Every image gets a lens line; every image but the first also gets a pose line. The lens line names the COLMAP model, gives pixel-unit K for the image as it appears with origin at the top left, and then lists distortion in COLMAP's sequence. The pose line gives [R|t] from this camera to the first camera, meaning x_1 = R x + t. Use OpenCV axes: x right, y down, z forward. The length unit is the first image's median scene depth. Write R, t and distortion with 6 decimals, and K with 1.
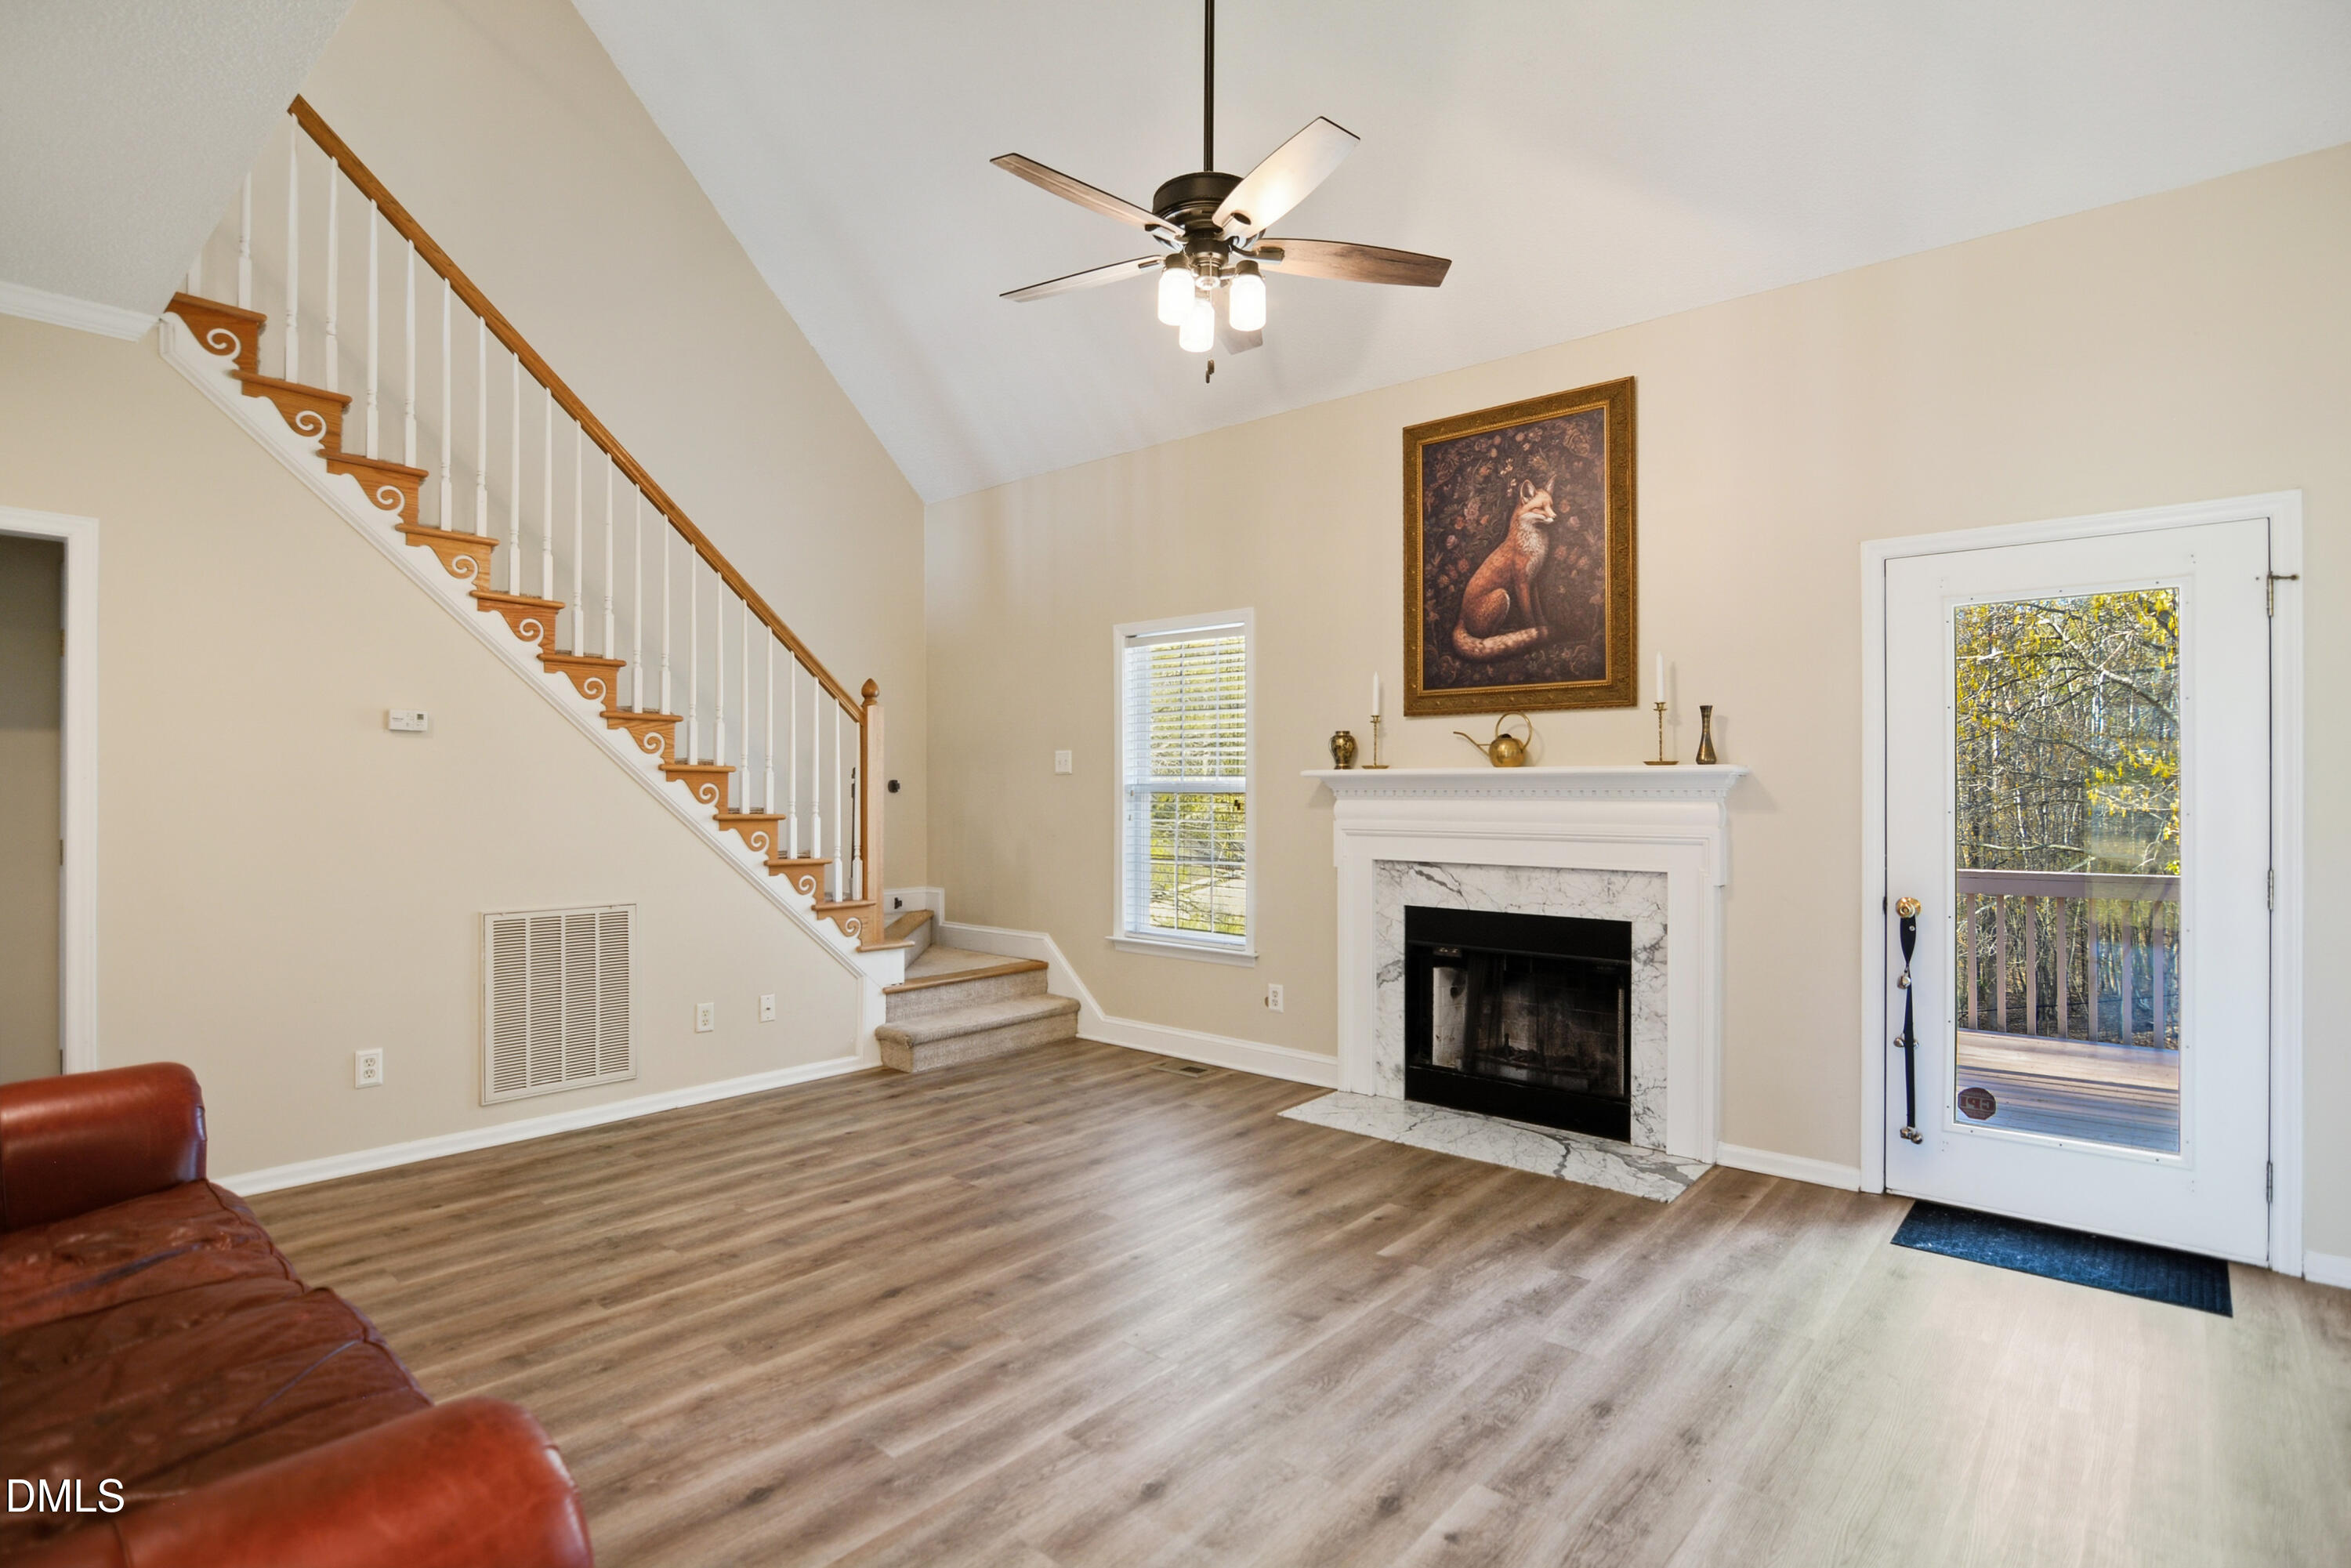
lens RADIAL K [[1169.2, 0, 1160.7], [0, 1169.2, 788.3], [0, 0, 1]] dist [-0.025180, 0.000445]
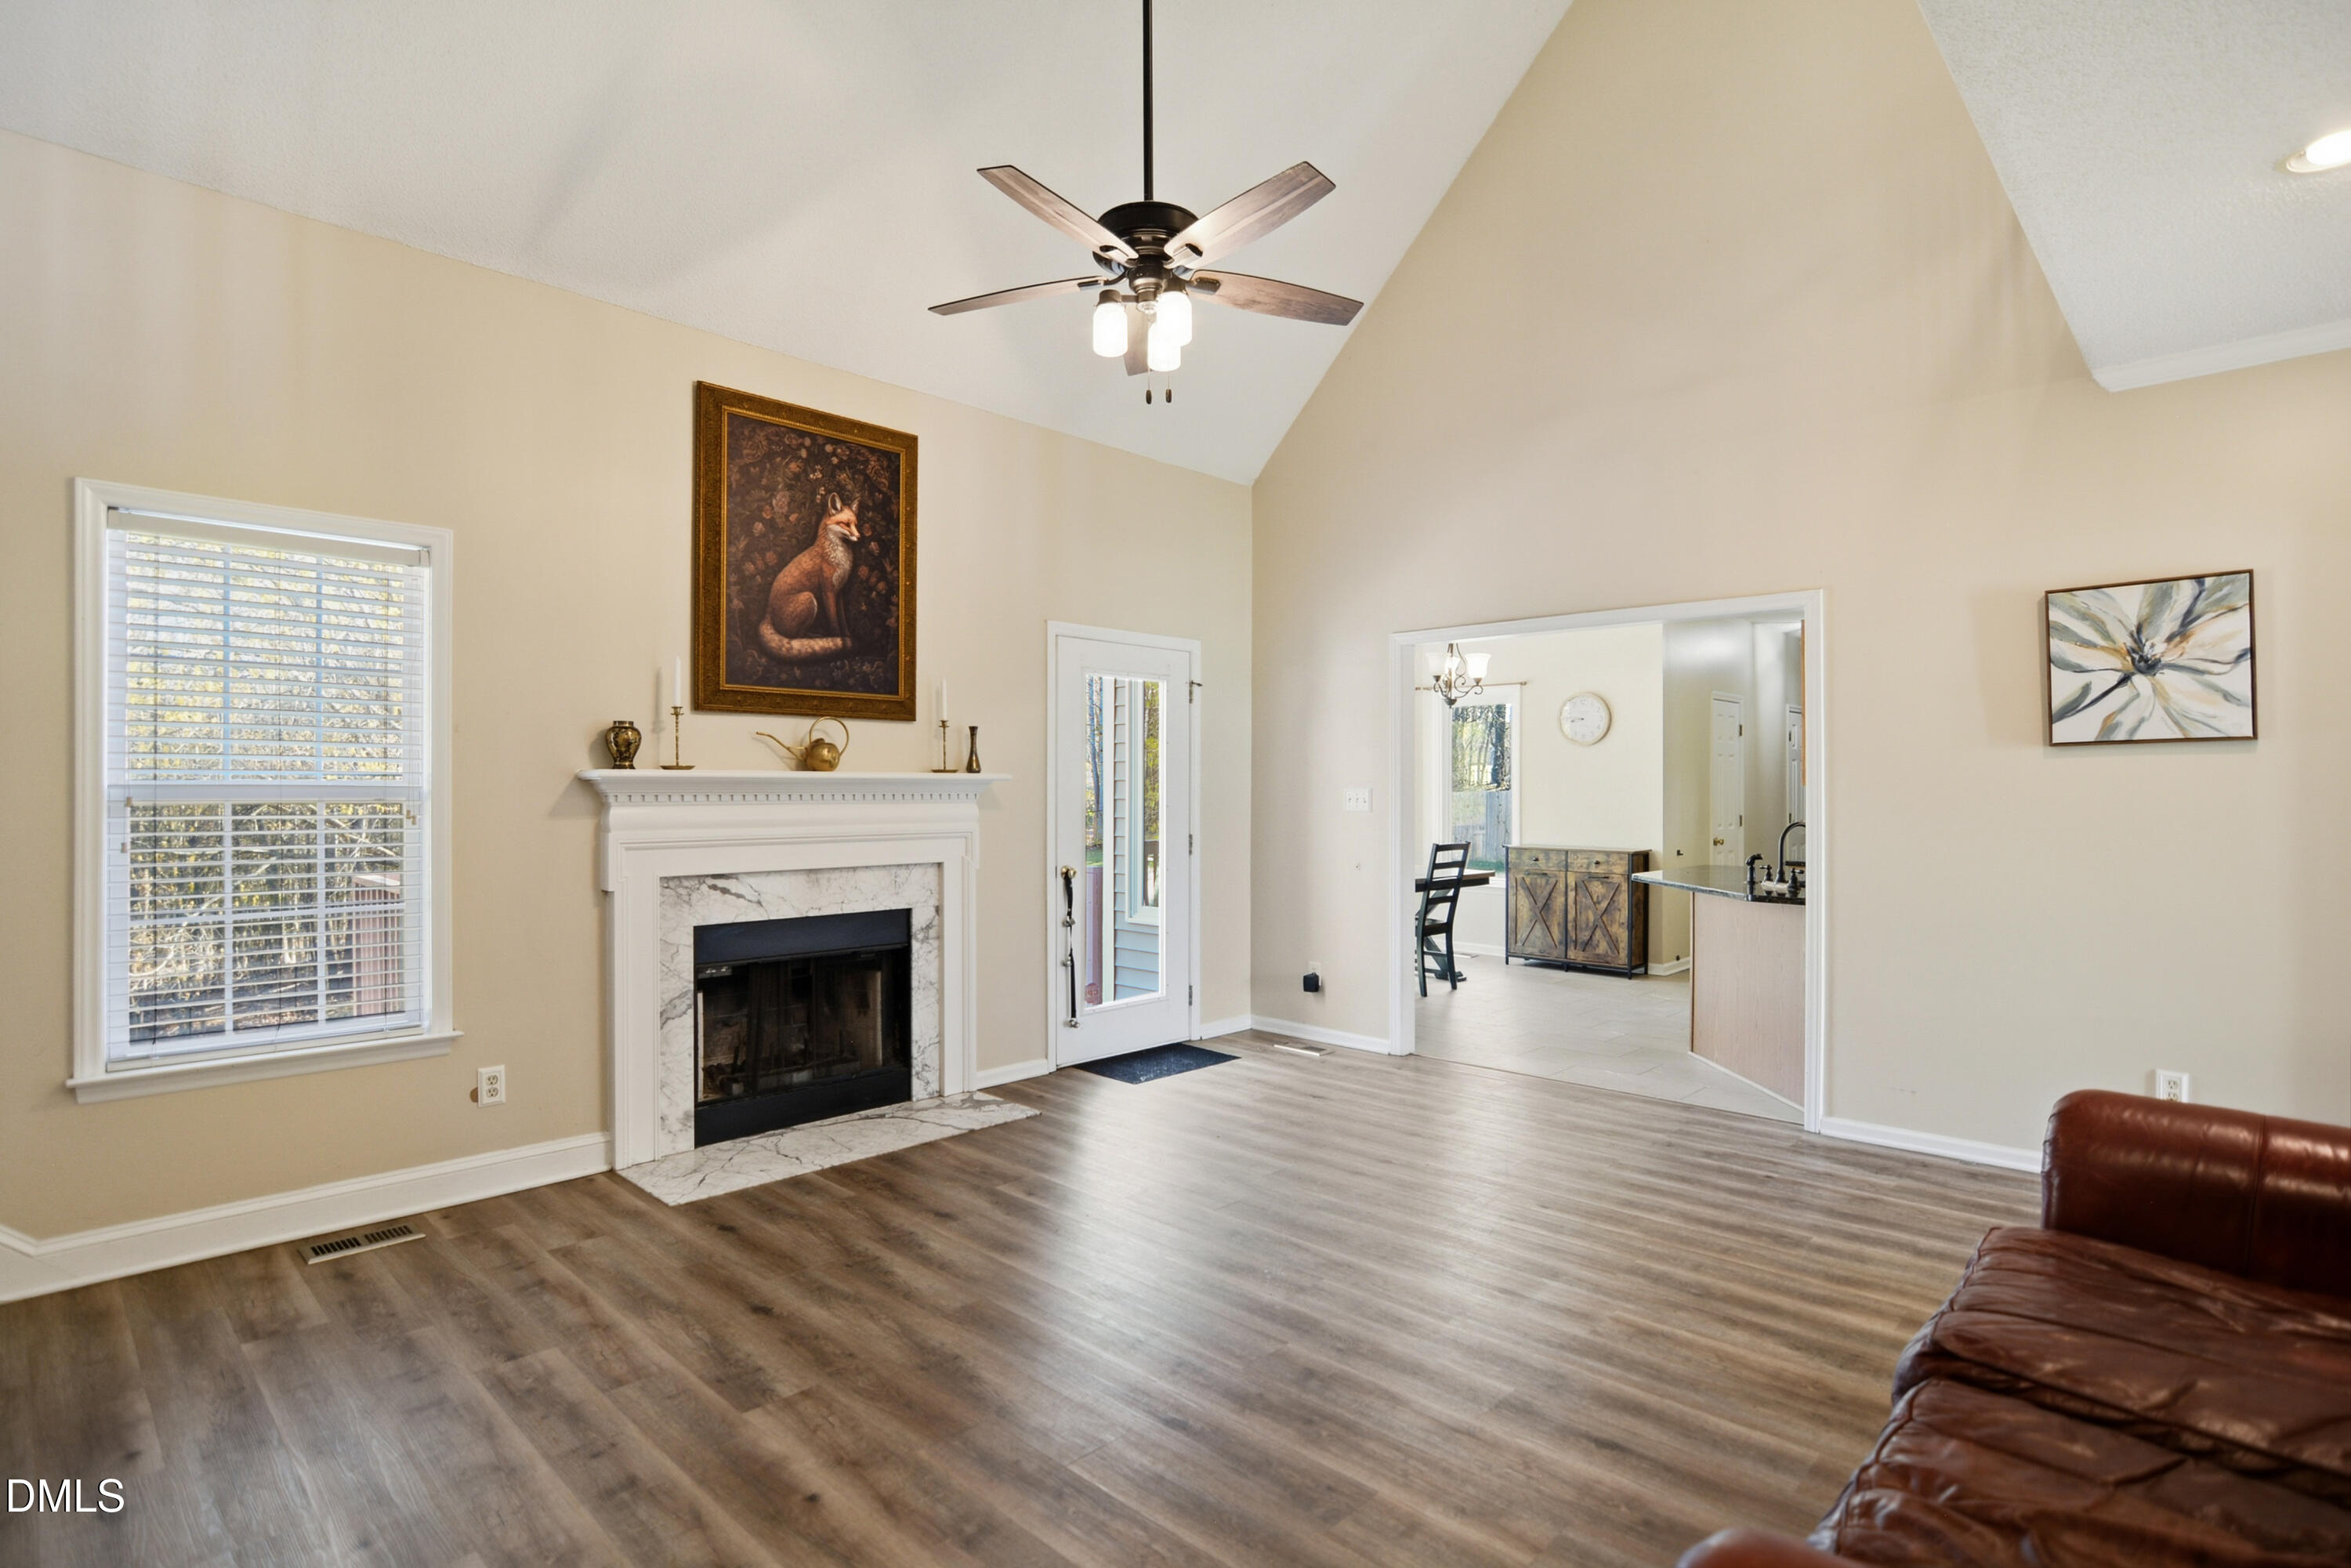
lens RADIAL K [[1169.2, 0, 1160.7], [0, 1169.2, 788.3], [0, 0, 1]] dist [-0.025180, 0.000445]
pose [[0.049816, 0.001750, 0.998757, -0.712603], [-0.000897, 0.999998, -0.001708, -0.001974], [-0.998758, -0.000811, 0.049818, 0.672303]]
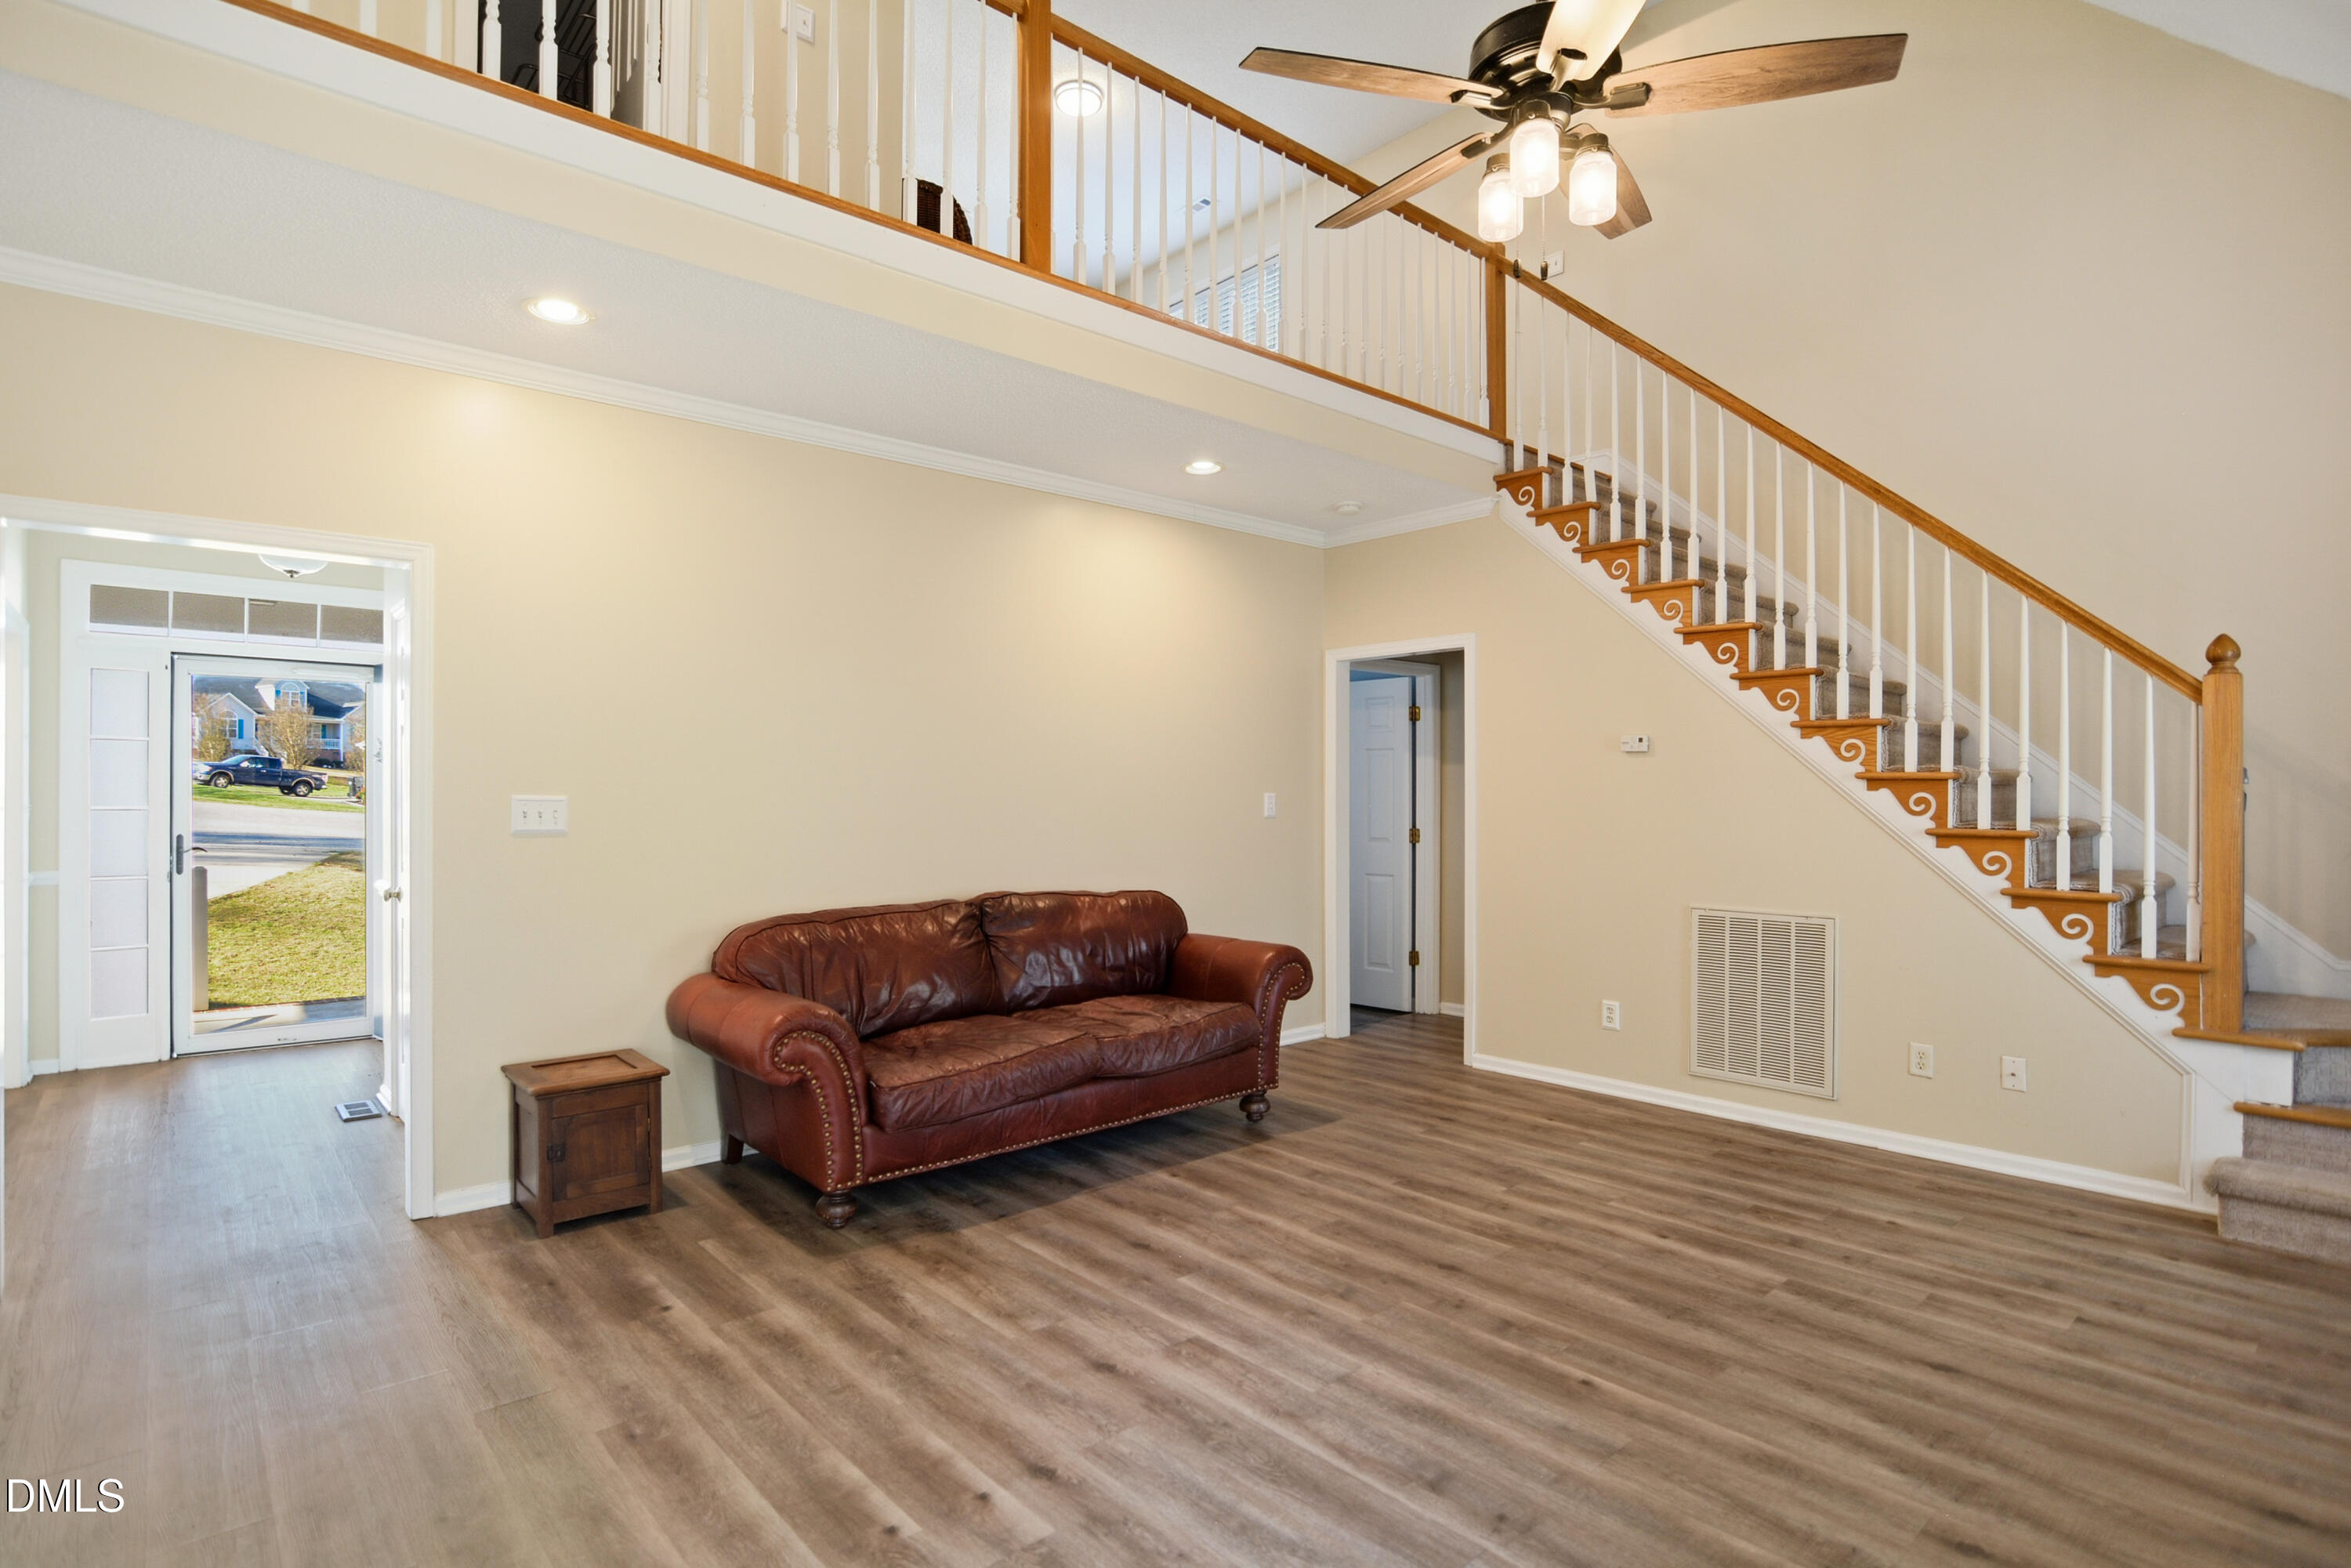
lens RADIAL K [[1169.2, 0, 1160.7], [0, 1169.2, 788.3], [0, 0, 1]] dist [-0.025180, 0.000445]
pose [[-0.128318, -0.006832, -0.991710, 0.605528], [-0.000885, 0.999977, -0.006774, -0.001324], [0.991733, 0.000008, -0.128321, 0.605429]]
